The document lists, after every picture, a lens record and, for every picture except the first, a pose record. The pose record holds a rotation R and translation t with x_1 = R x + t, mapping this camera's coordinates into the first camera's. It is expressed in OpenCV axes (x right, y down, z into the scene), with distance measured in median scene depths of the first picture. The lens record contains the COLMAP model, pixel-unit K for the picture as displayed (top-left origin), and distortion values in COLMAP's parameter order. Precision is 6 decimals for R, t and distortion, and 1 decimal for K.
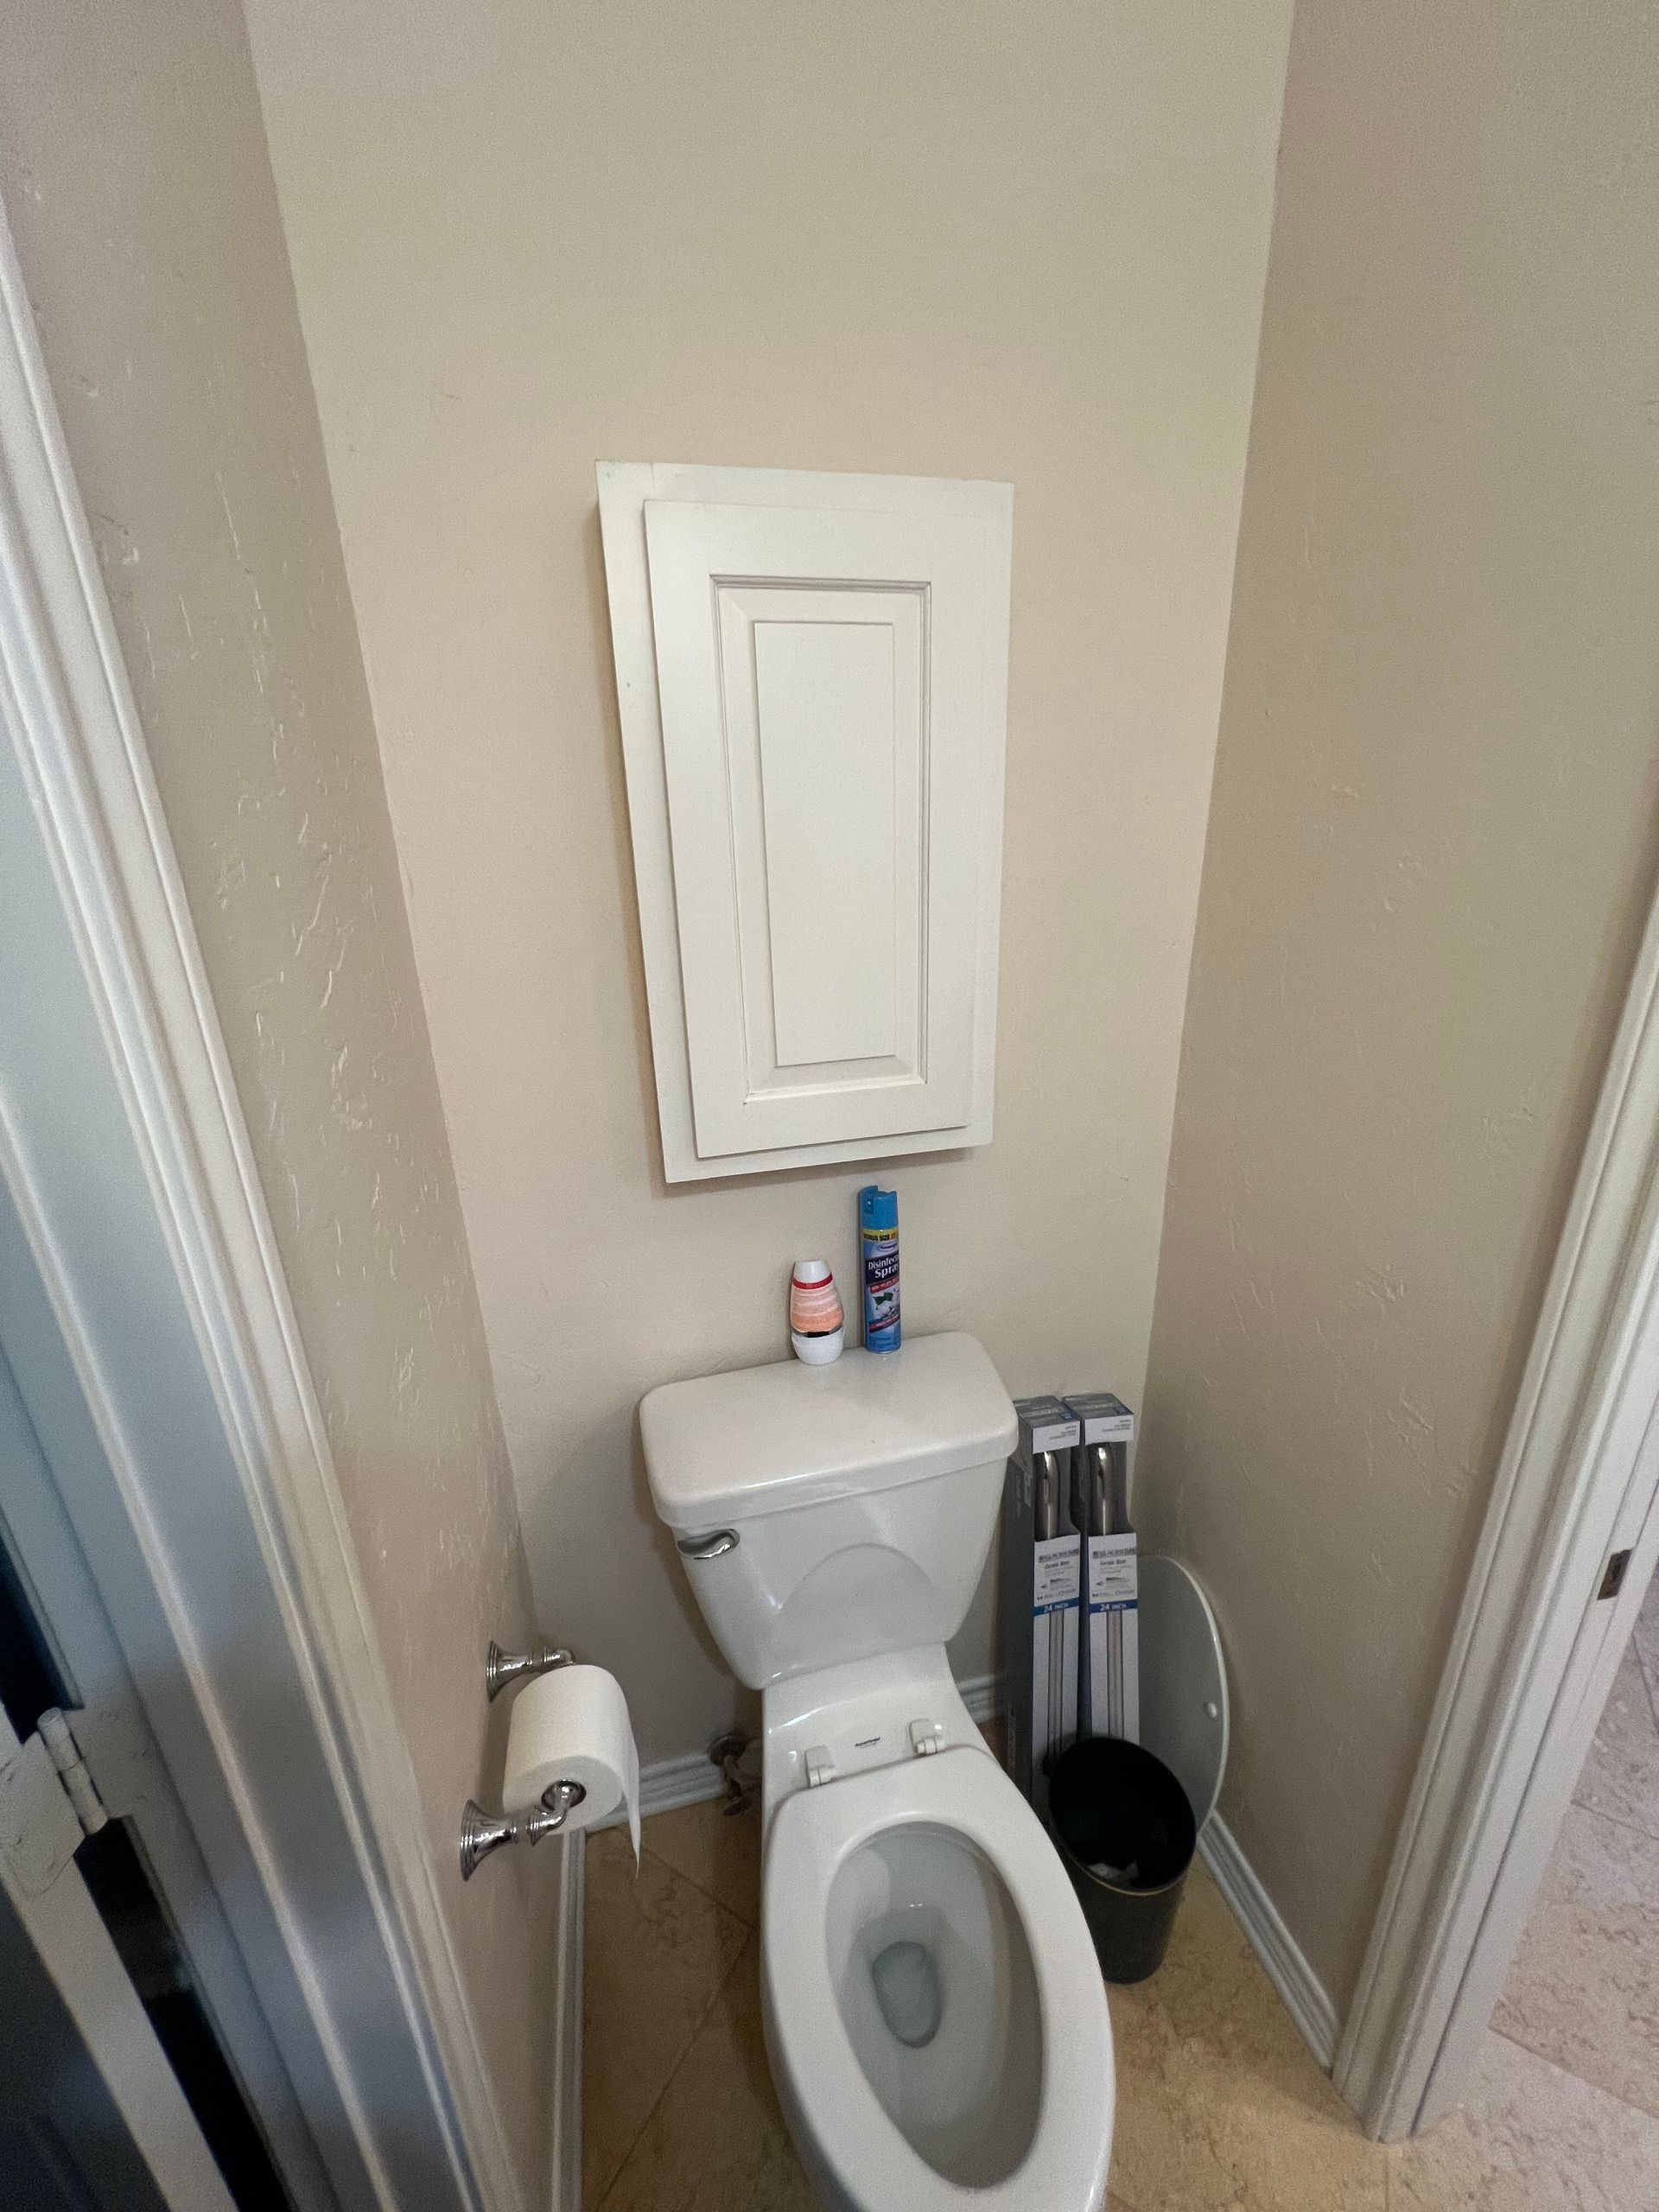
lens RADIAL K [[918.4, 0, 829.5], [0, 918.4, 1106.0], [0, 0, 1]] dist [0.000353, 0.004714]
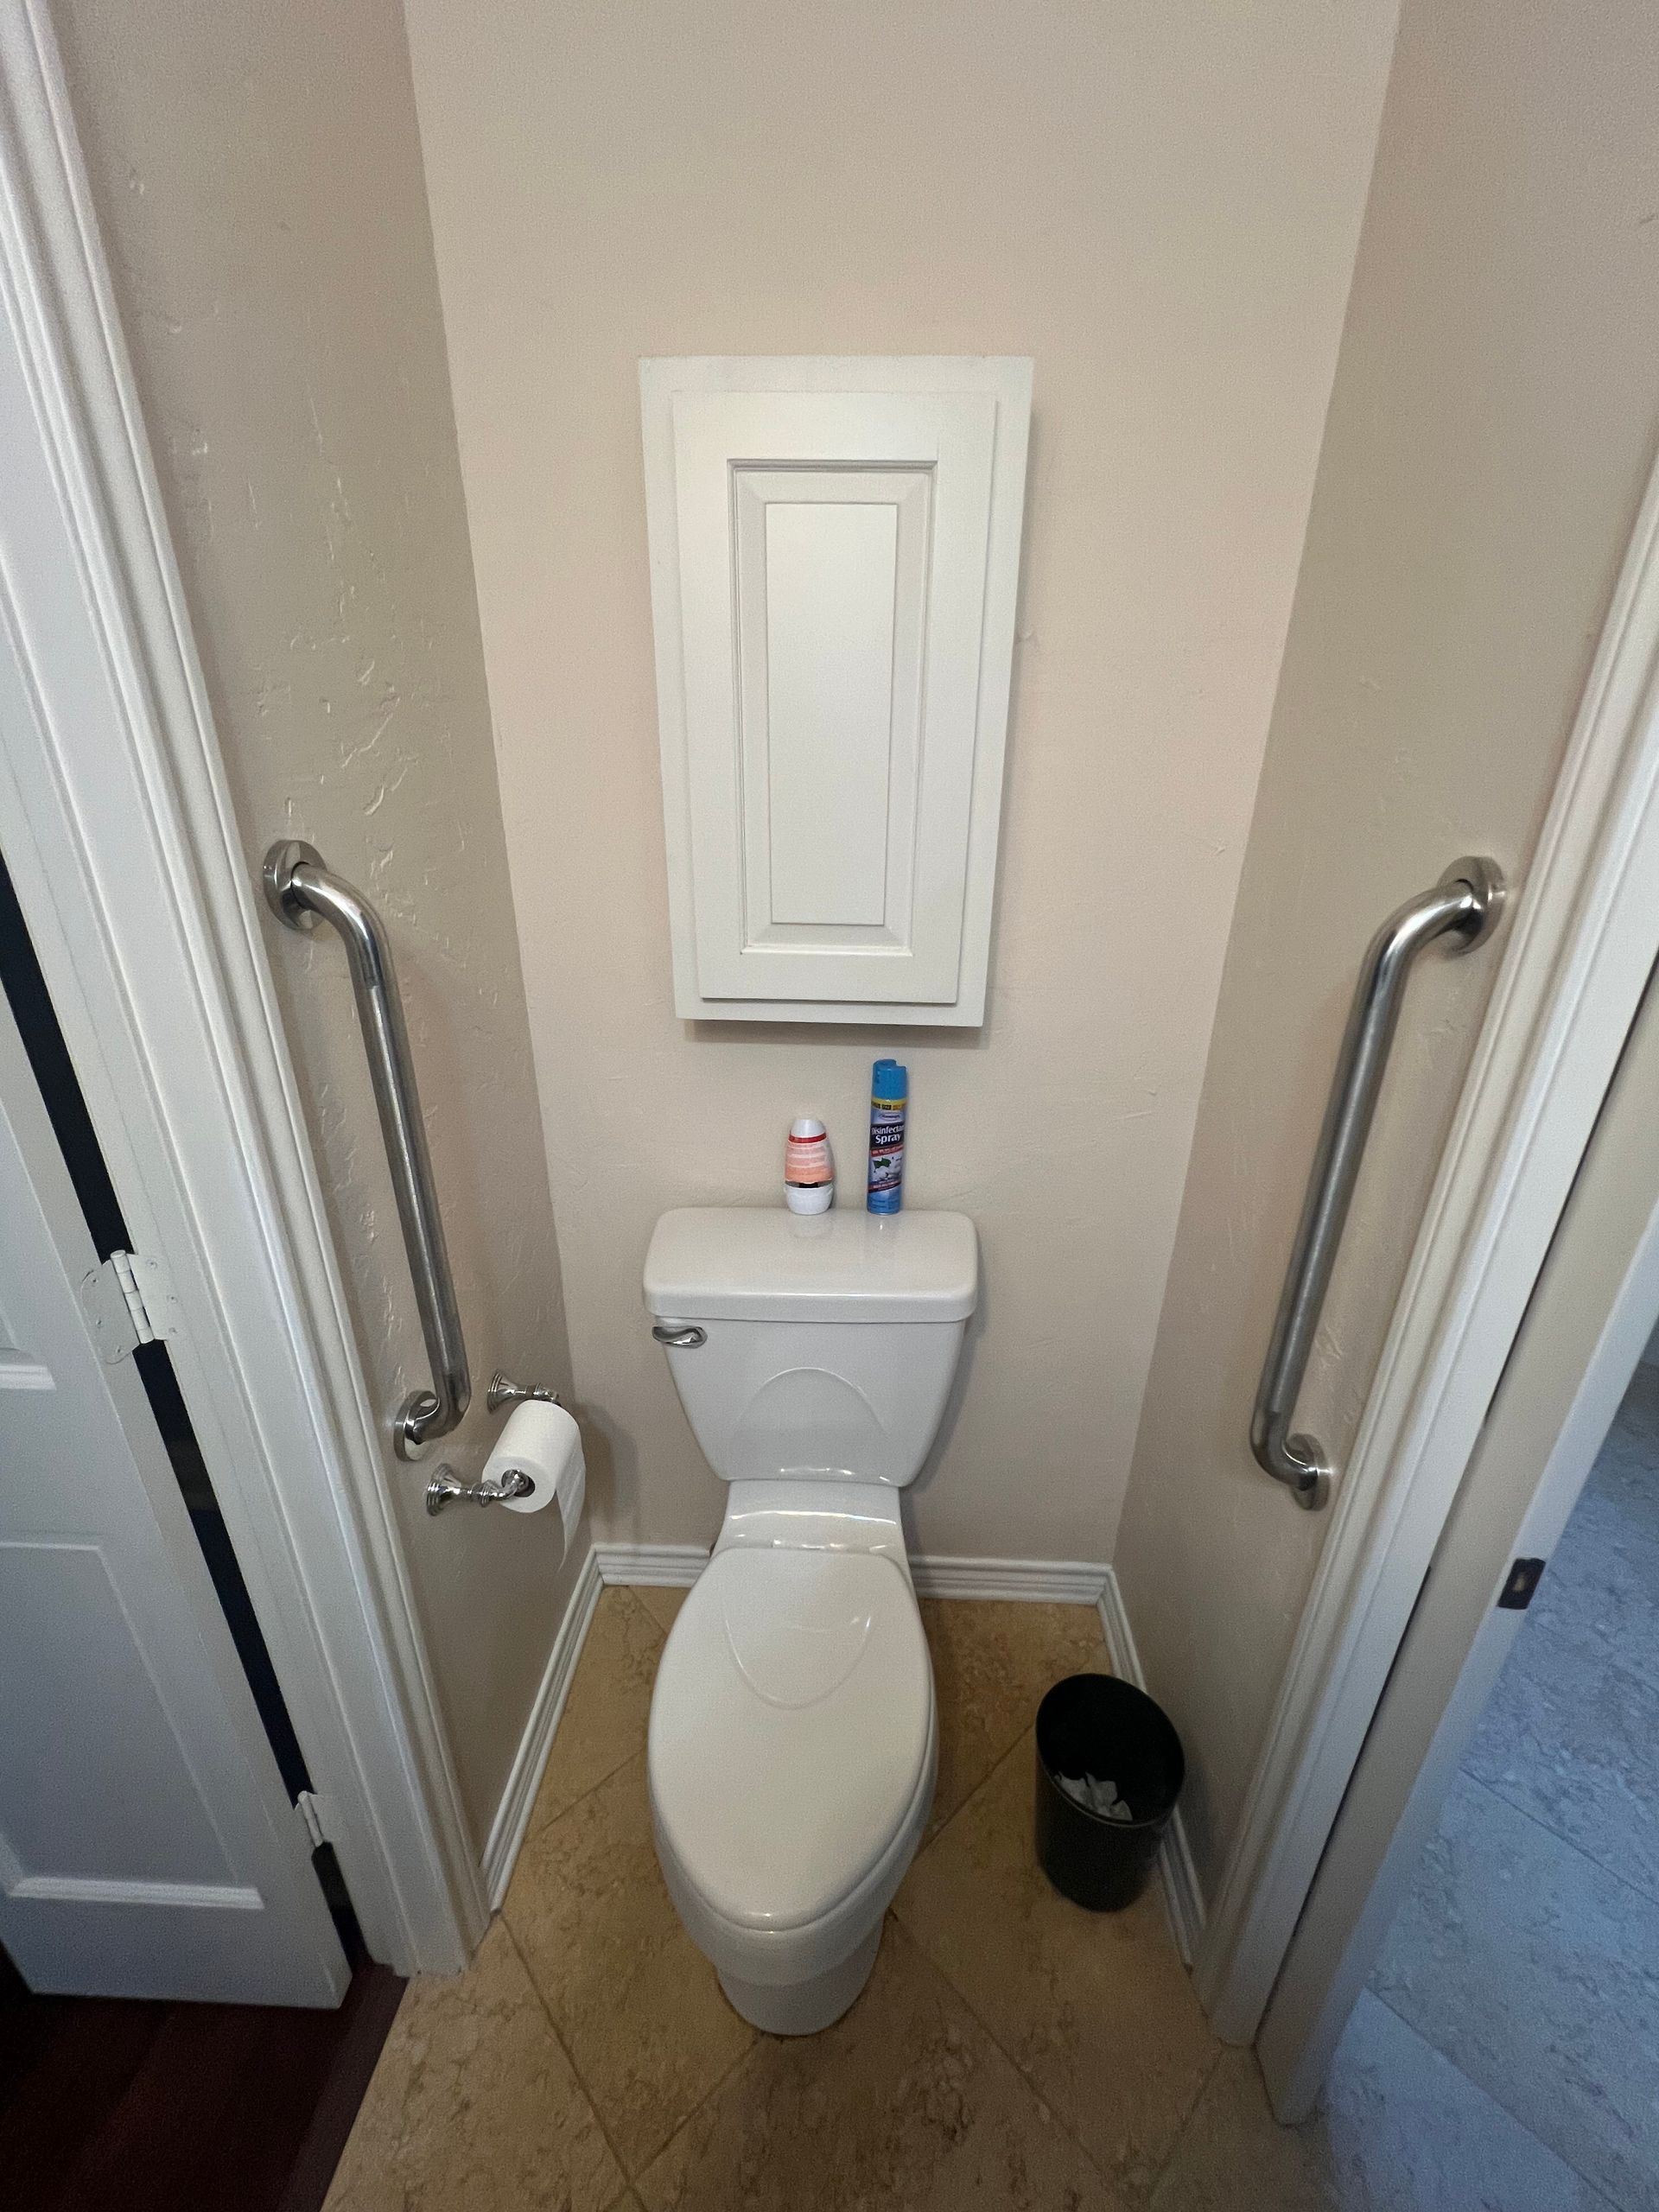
lens RADIAL K [[943.3, 0, 829.5], [0, 943.3, 1106.0], [0, 0, 1]] dist [0.009212, 0.000973]
pose [[0.954903, 0.146431, -0.258297, 0.316512], [-0.130206, 0.988339, 0.078940, 0.072983], [0.266844, -0.041749, 0.962835, -0.087141]]
